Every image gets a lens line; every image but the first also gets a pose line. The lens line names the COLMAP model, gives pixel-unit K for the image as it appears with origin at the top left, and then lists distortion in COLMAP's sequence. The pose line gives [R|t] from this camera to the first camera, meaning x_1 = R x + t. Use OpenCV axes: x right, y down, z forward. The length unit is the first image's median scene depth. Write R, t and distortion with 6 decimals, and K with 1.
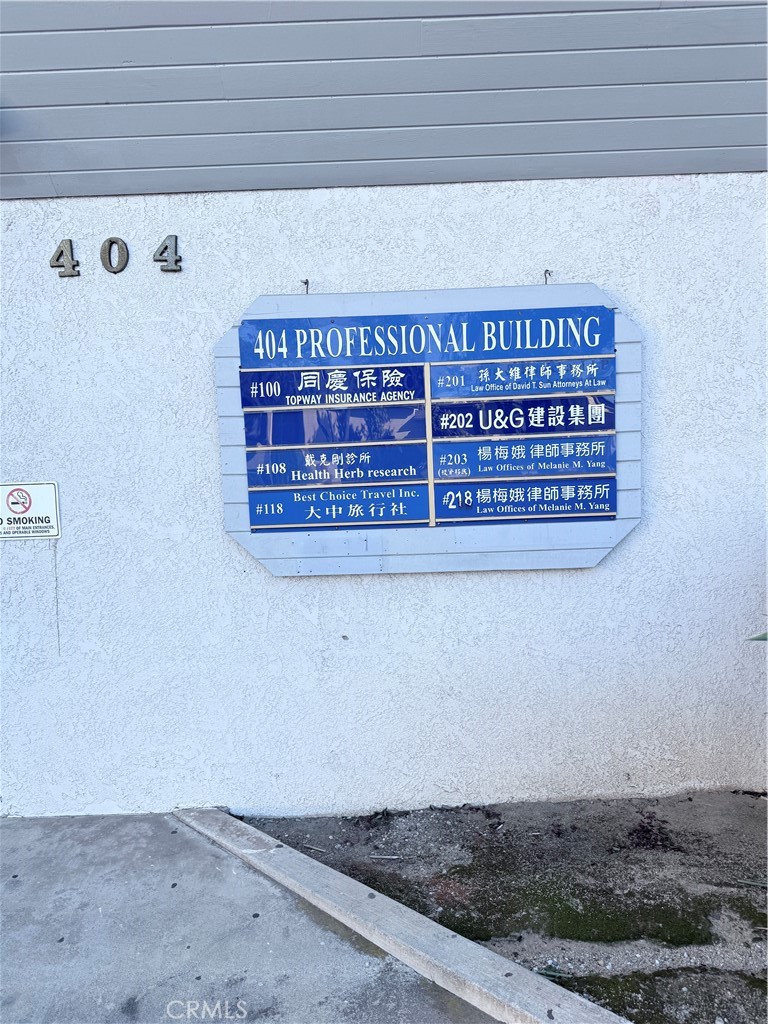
lens RADIAL K [[713.5, 0, 384.0], [0, 713.5, 512.0], [0, 0, 1]] dist [0.118837, -0.203725]
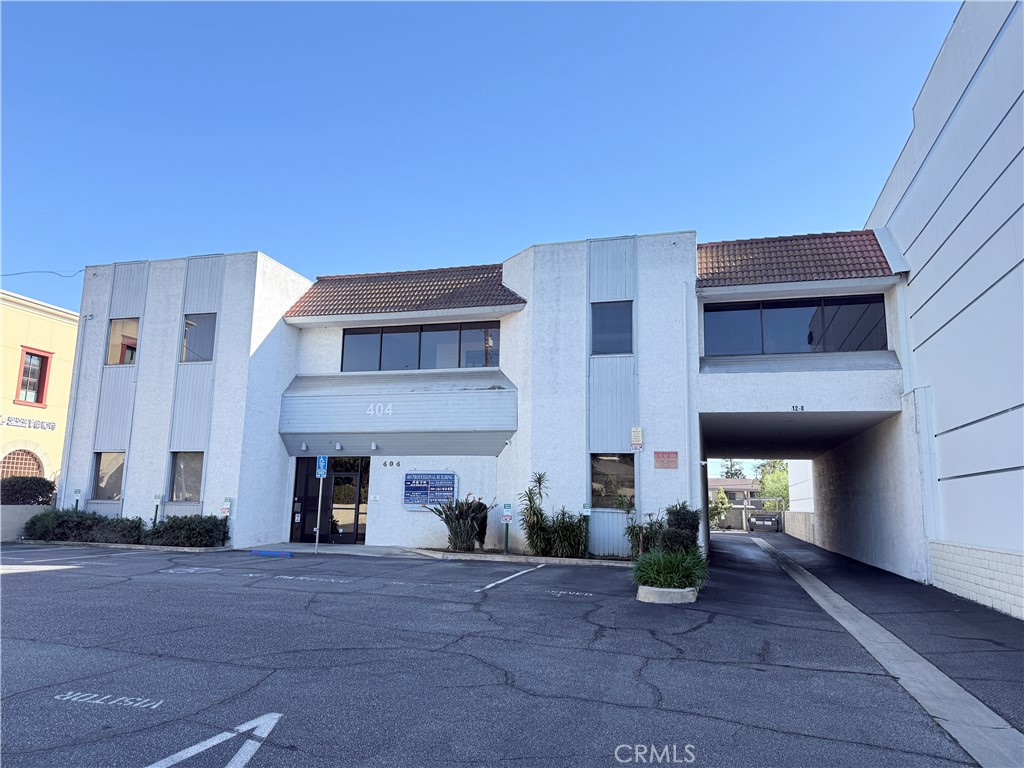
lens RADIAL K [[713.5, 0, 512.0], [0, 713.5, 384.0], [0, 0, 1]] dist [0.118837, -0.203725]
pose [[0.959134, 0.010212, -0.282769, 2.806110], [-0.076760, 0.971264, -0.225286, 0.394177], [0.272343, 0.237785, 0.932356, -5.545343]]
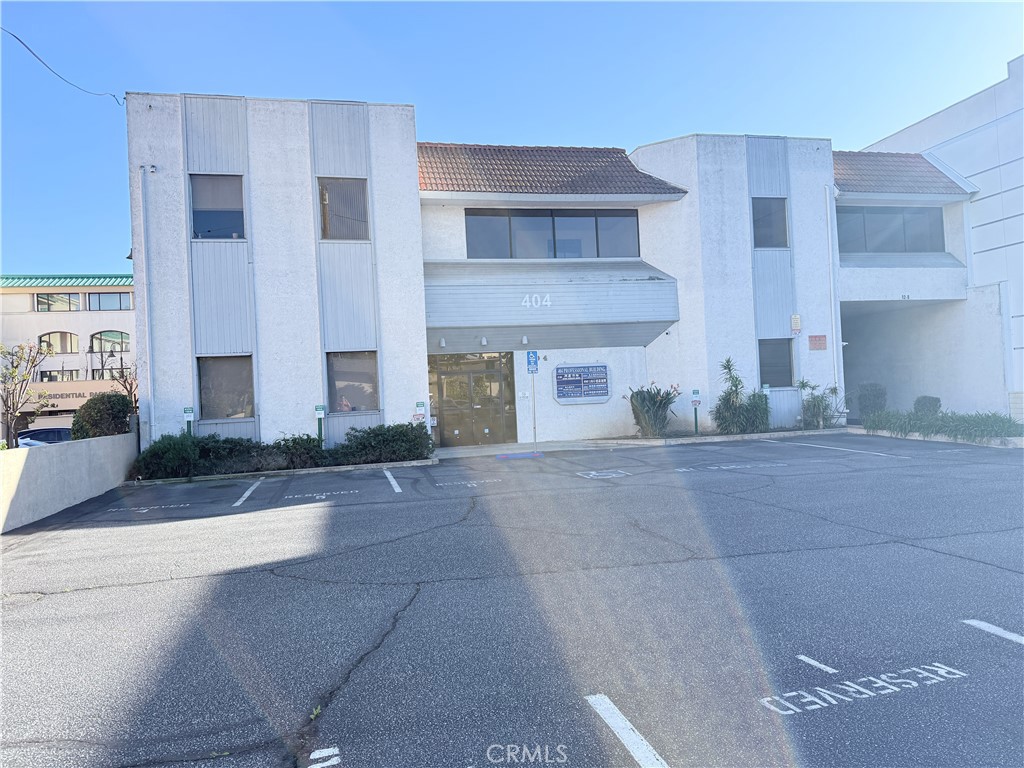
lens RADIAL K [[713.5, 0, 512.0], [0, 713.5, 384.0], [0, 0, 1]] dist [0.118837, -0.203725]
pose [[0.972933, -0.009554, 0.230888, -2.181090], [0.032801, 0.994738, -0.097056, 0.540958], [-0.228746, 0.102003, 0.968127, -5.495357]]
